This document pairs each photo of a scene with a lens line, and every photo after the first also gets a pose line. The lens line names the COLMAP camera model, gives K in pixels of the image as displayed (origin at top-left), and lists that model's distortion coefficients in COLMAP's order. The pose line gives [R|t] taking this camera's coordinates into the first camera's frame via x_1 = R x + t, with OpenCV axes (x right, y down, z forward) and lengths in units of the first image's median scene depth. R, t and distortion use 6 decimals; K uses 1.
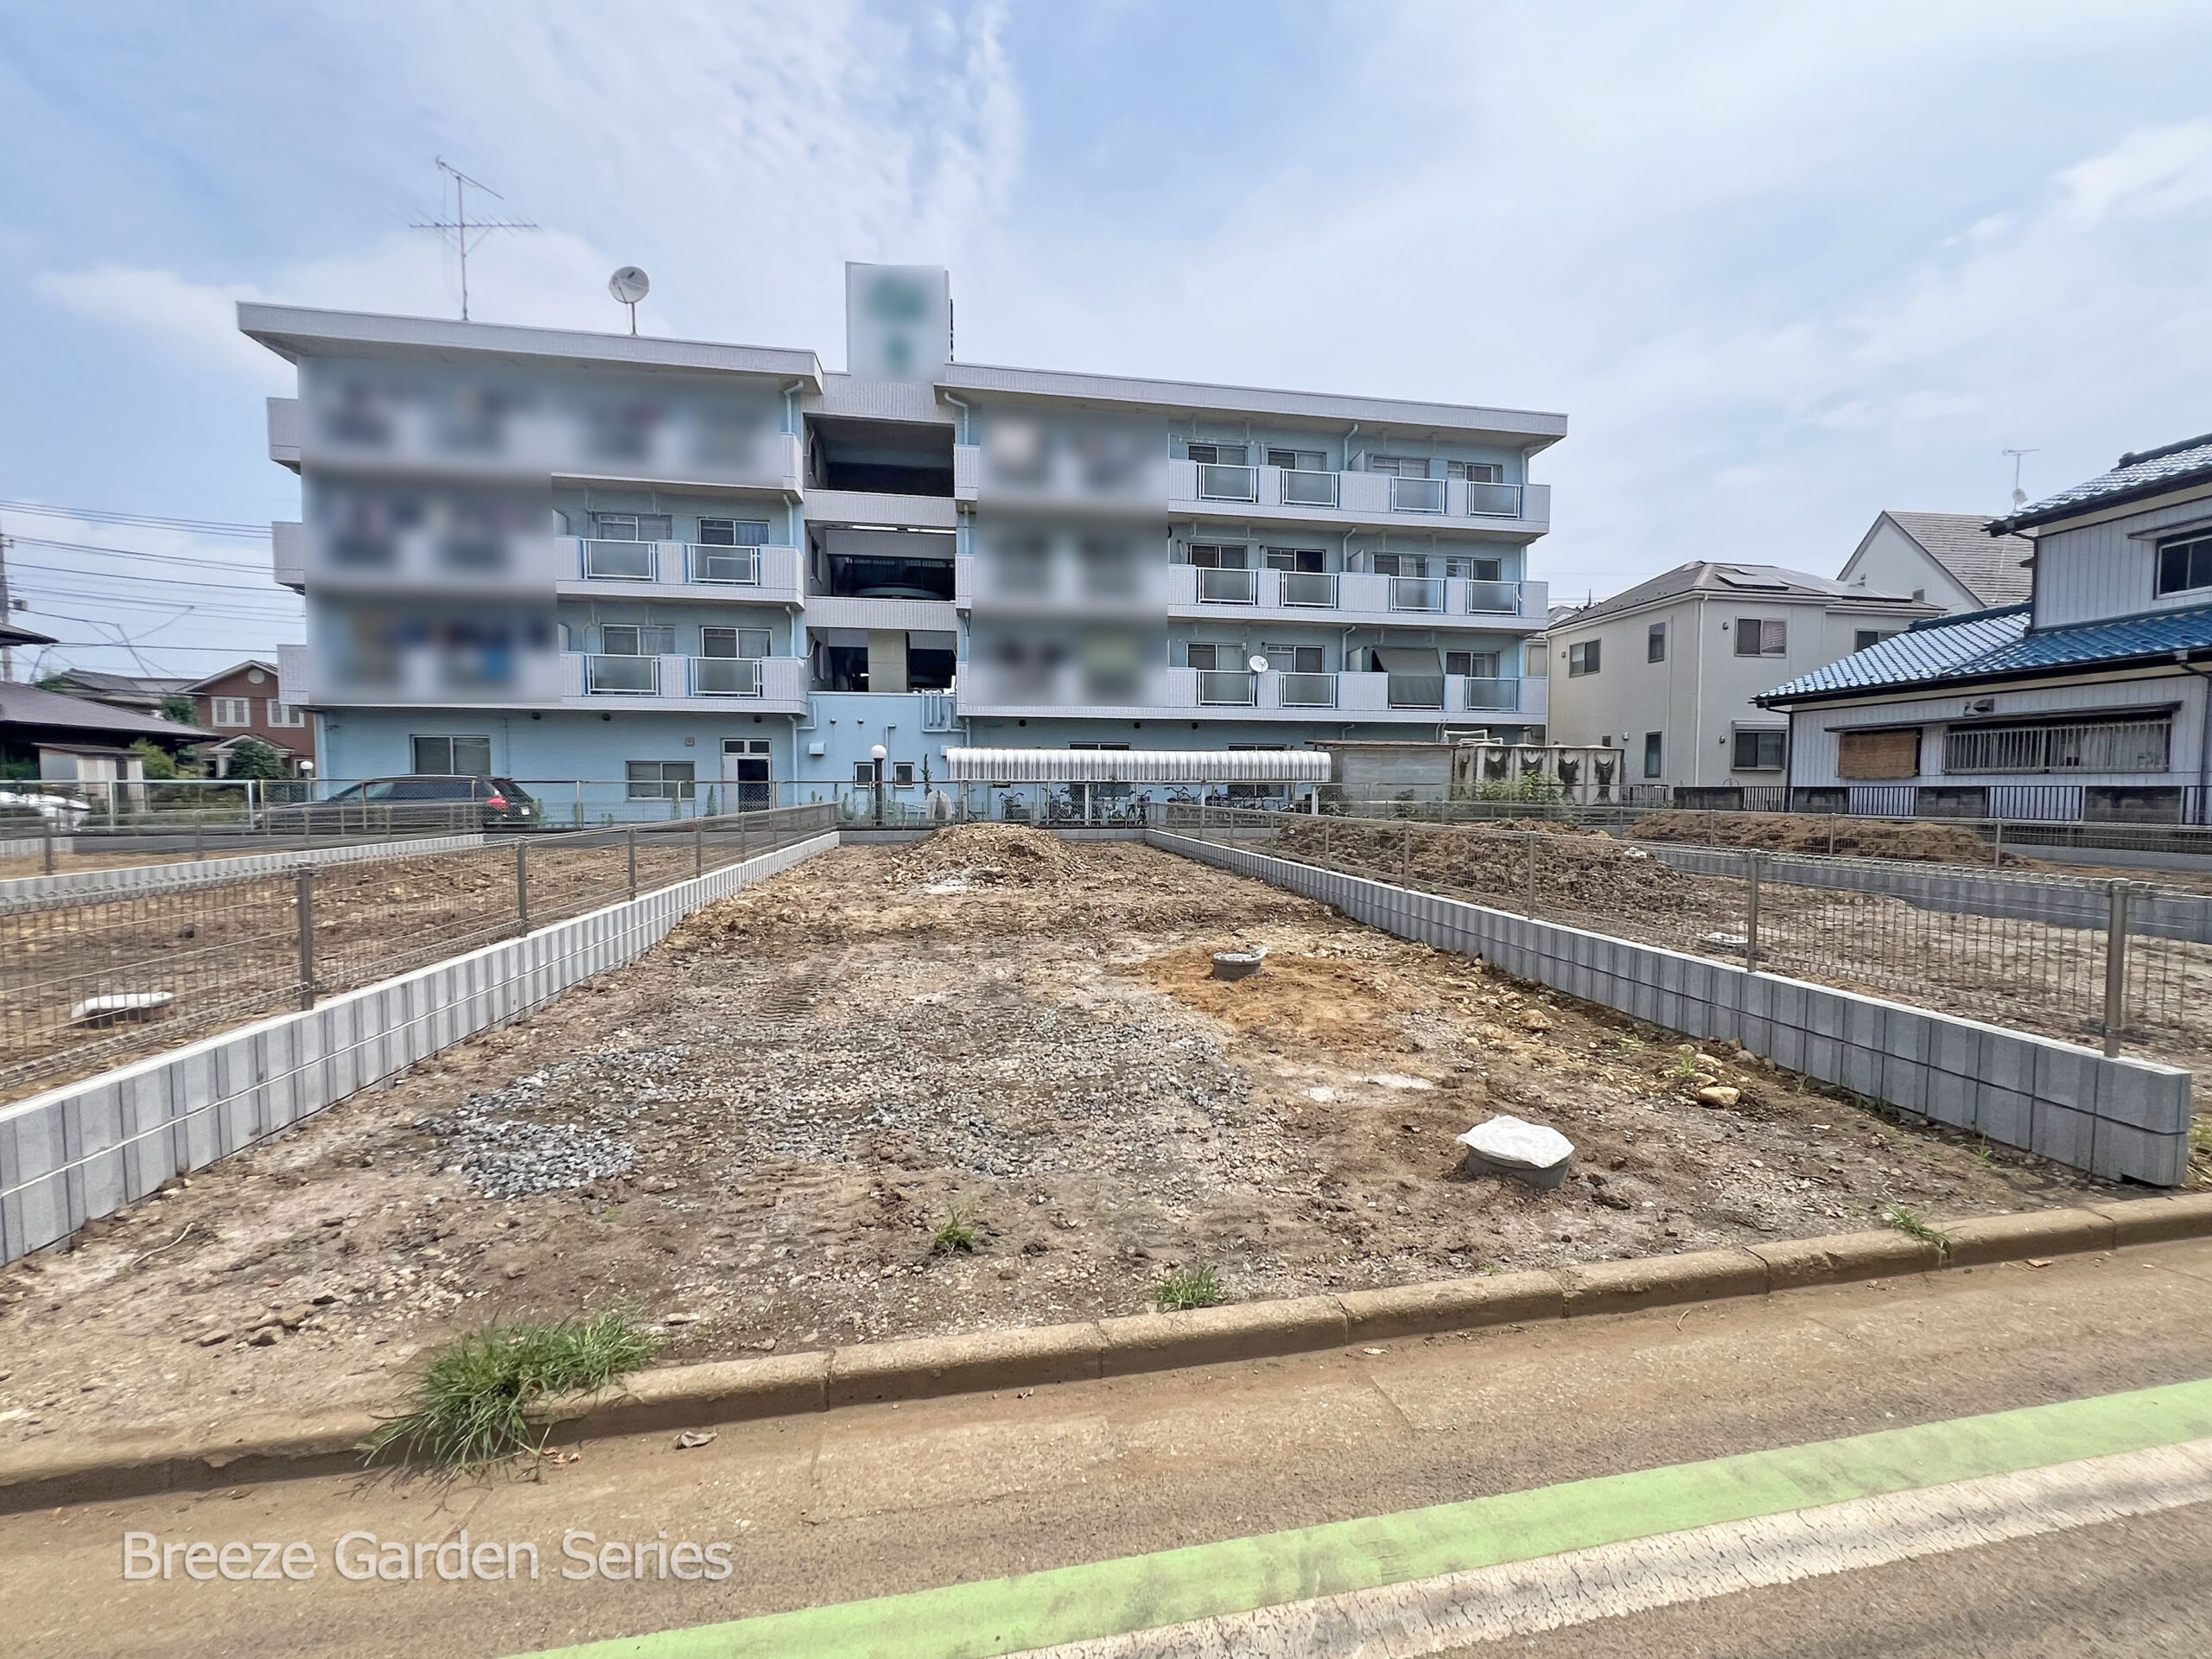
lens RADIAL K [[999.6, 0, 1187.7], [0, 999.6, 836.2], [0, 0, 1]] dist [-0.001767, 0.000576]
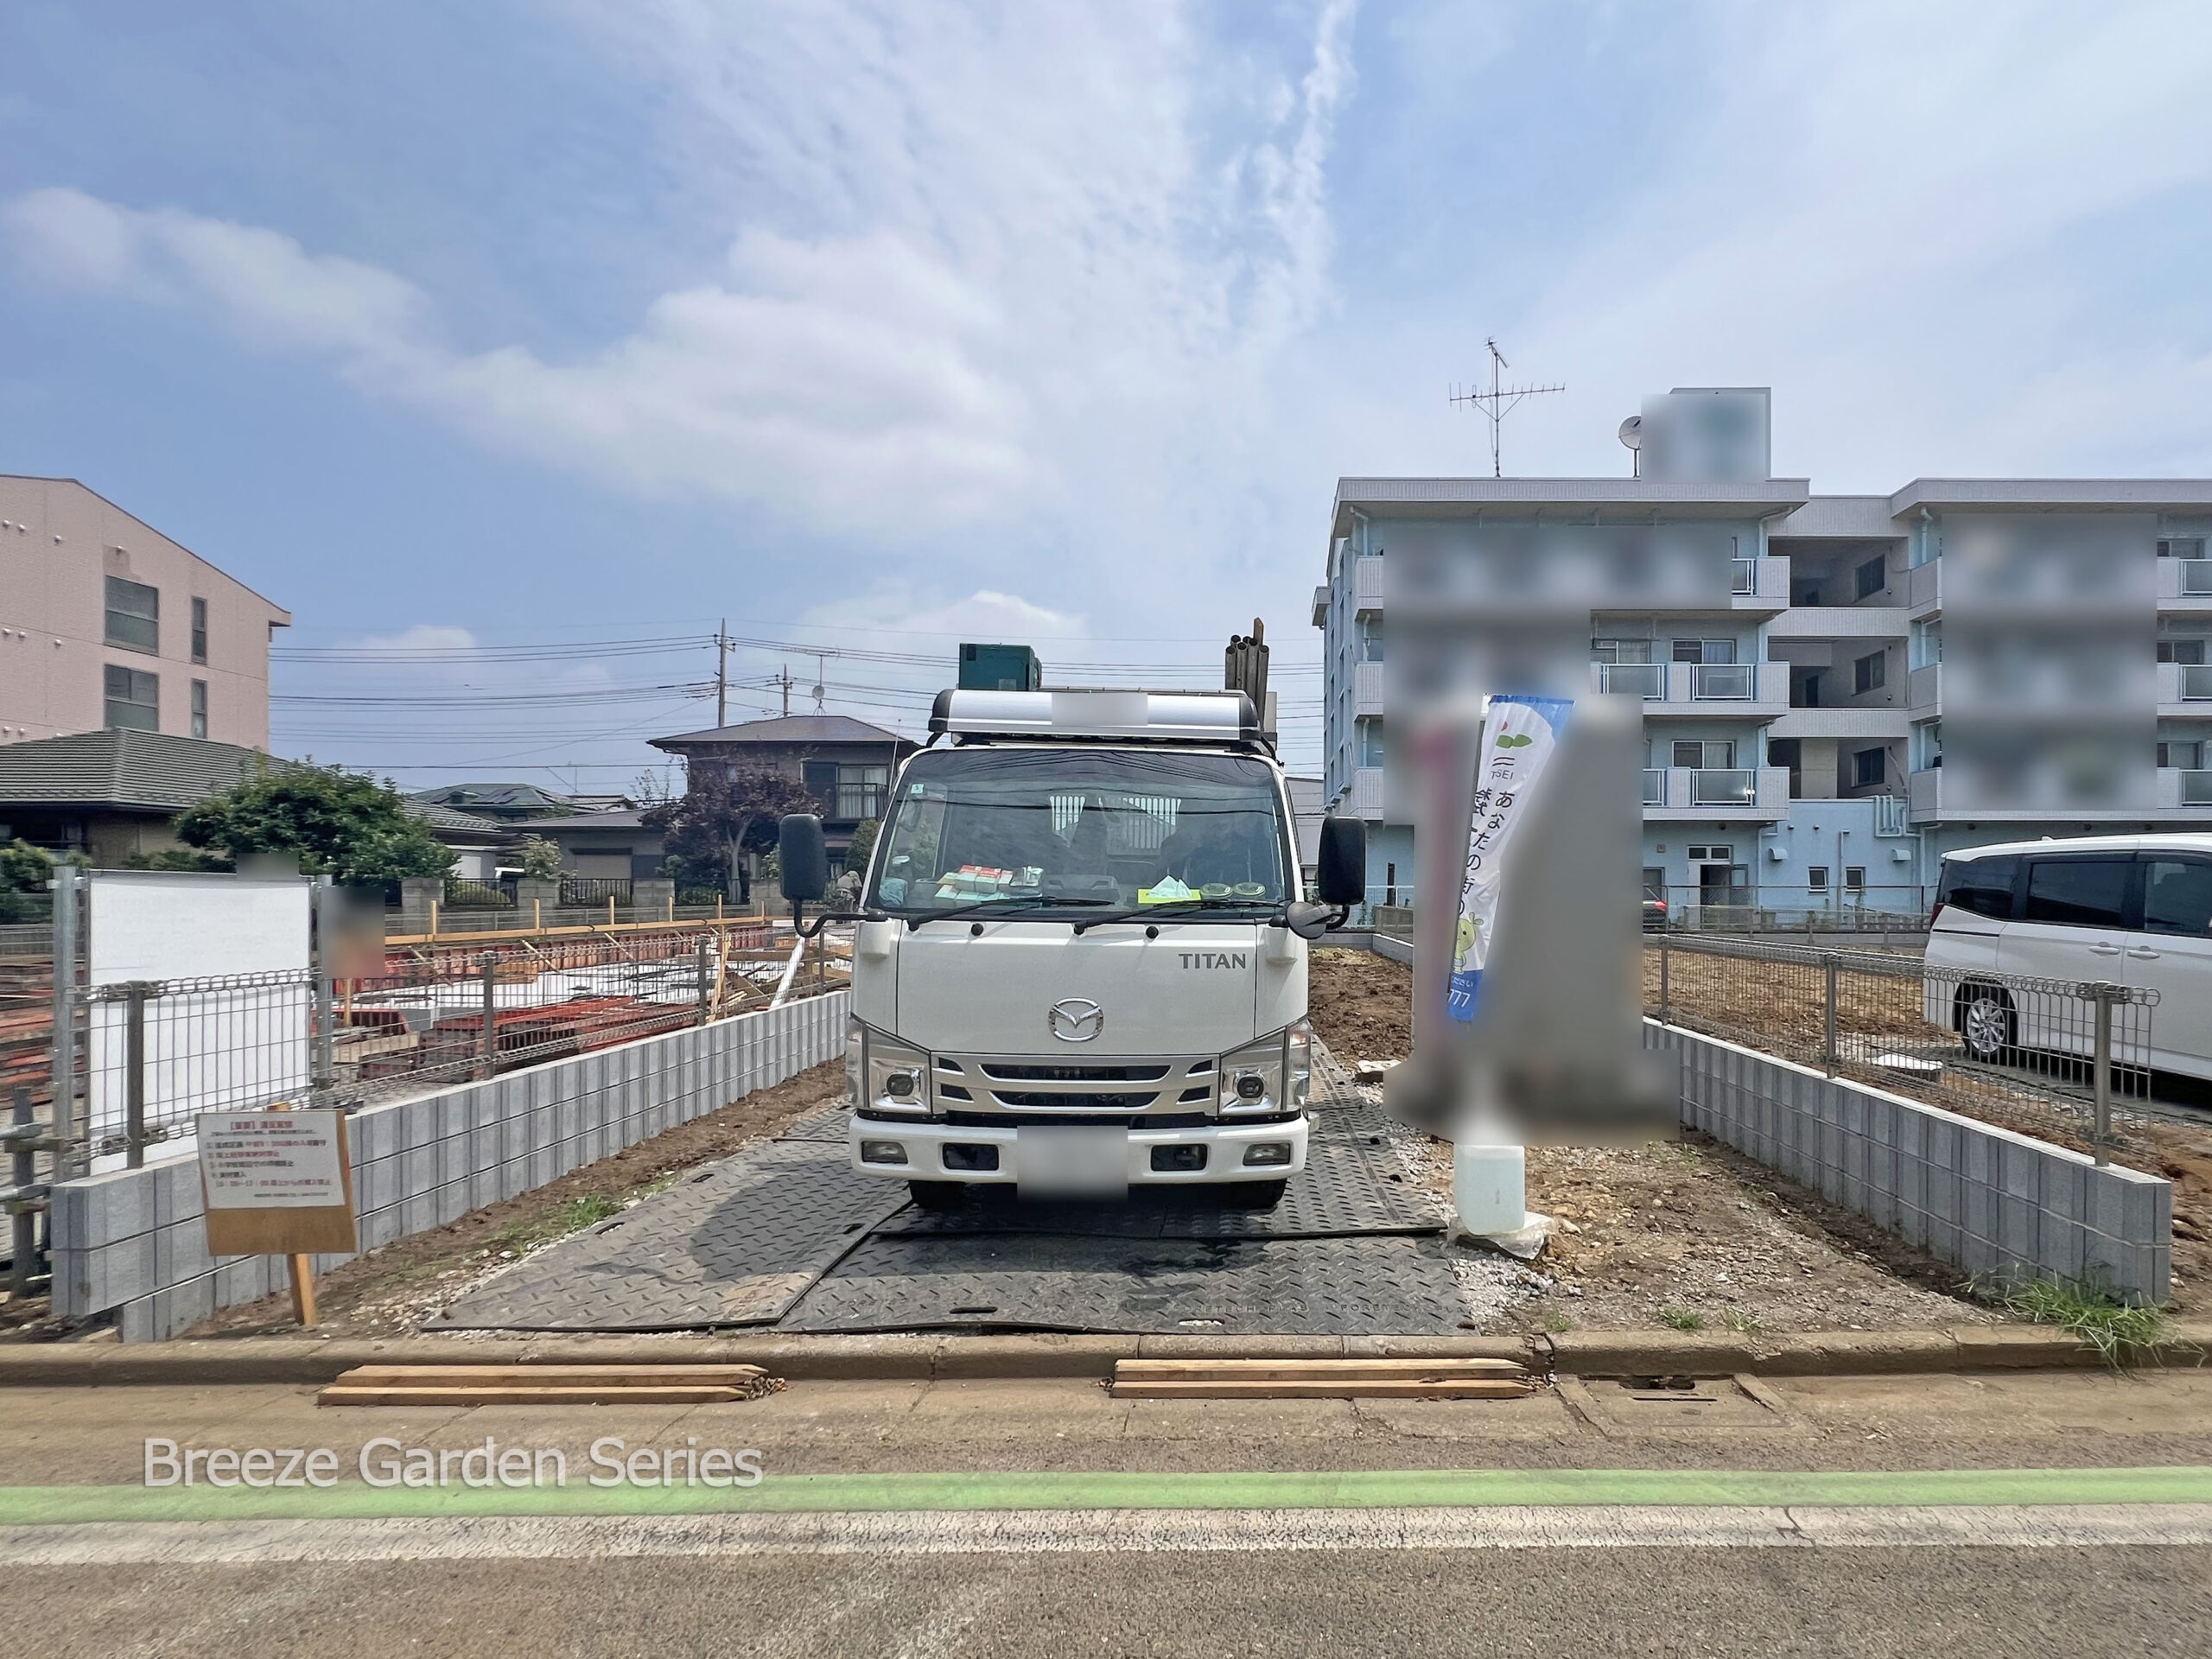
lens RADIAL K [[1103.5, 0, 1157.8], [0, 1103.5, 838.7], [0, 0, 1]] dist [-0.002609, 0.000589]
pose [[0.978583, -0.011518, -0.205532, -0.790938], [-0.009655, 0.994767, -0.101716, 0.018216], [0.205628, 0.101521, 0.973350, -0.238497]]
